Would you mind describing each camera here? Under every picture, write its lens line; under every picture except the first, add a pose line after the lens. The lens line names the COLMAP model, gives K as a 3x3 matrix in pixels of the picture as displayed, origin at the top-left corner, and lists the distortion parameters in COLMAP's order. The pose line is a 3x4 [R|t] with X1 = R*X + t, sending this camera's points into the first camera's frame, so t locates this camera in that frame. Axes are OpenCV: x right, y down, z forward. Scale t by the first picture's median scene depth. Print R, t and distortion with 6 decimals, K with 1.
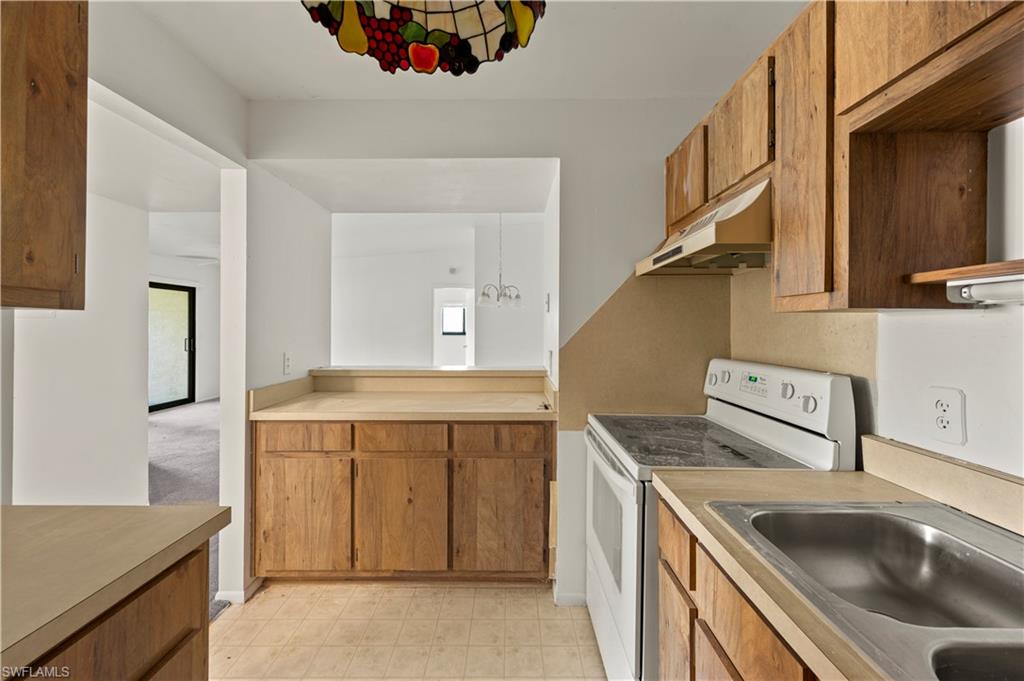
lens RADIAL K [[406.6, 0, 504.5], [0, 406.6, 325.8], [0, 0, 1]] dist [0.000376, -0.000126]
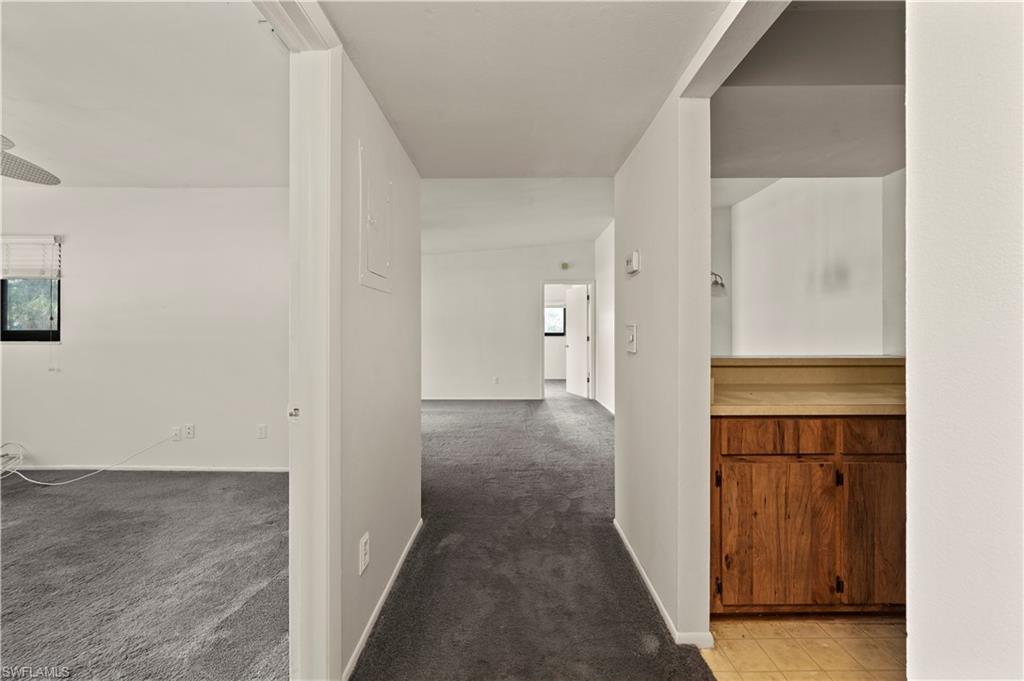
lens RADIAL K [[406.6, 0, 514.9], [0, 406.6, 333.5], [0, 0, 1]] dist [0.000376, -0.000126]
pose [[0.999944, -0.000807, 0.010547, -1.008426], [0.000775, 0.999995, 0.003036, 0.070776], [-0.010549, -0.003027, 0.999940, 0.215186]]
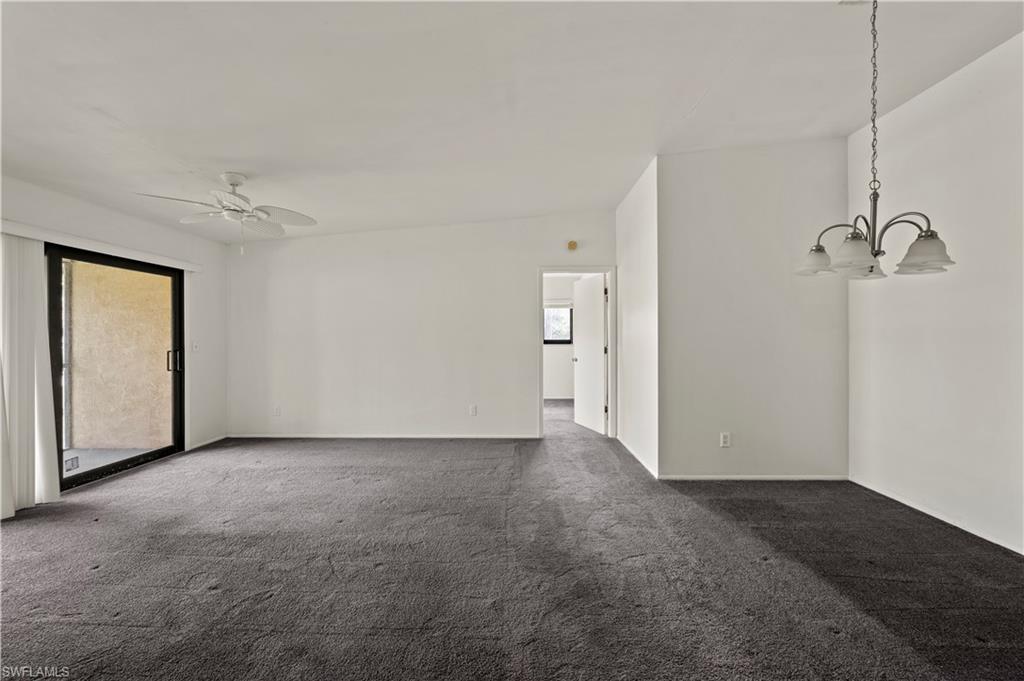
lens RADIAL K [[406.6, 0, 509.8], [0, 406.6, 339.9], [0, 0, 1]] dist [0.000376, -0.000126]
pose [[0.999869, -0.003422, -0.015803, -0.870036], [0.003574, 0.999948, 0.009567, 0.037290], [0.015769, -0.009622, 0.999829, 1.340662]]
